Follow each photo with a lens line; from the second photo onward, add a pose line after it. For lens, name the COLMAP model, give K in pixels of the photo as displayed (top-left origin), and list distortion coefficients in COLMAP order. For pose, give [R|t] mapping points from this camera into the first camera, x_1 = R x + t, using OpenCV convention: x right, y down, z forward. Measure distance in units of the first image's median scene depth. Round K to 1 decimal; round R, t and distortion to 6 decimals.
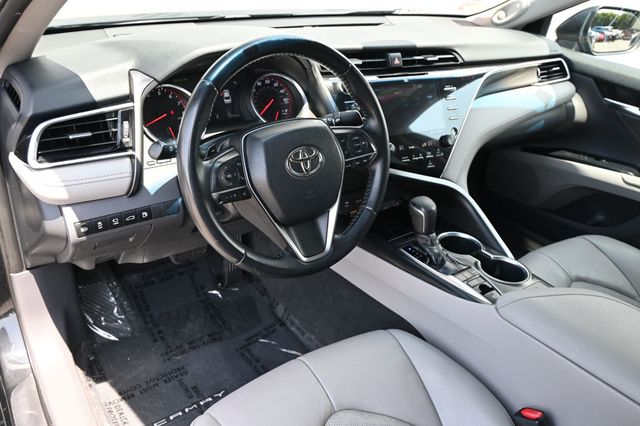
lens RADIAL K [[496.9, 0, 318.7], [0, 496.9, 212.1], [0, 0, 1]] dist [0.021302, 0.000443]
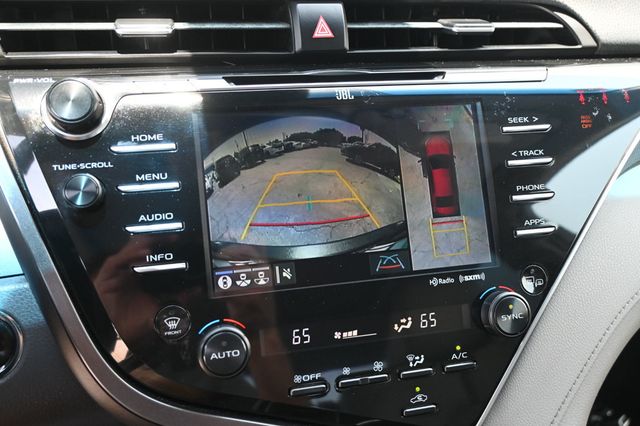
lens RADIAL K [[583.4, 0, 319.7], [0, 583.4, 217.8], [0, 0, 1]] dist [-0.003845, 0.000000]
pose [[0.961255, 0.068743, -0.266951, 0.255304], [-0.088333, 0.994155, -0.062071, -0.173781], [0.261123, 0.083246, 0.961709, 0.685142]]
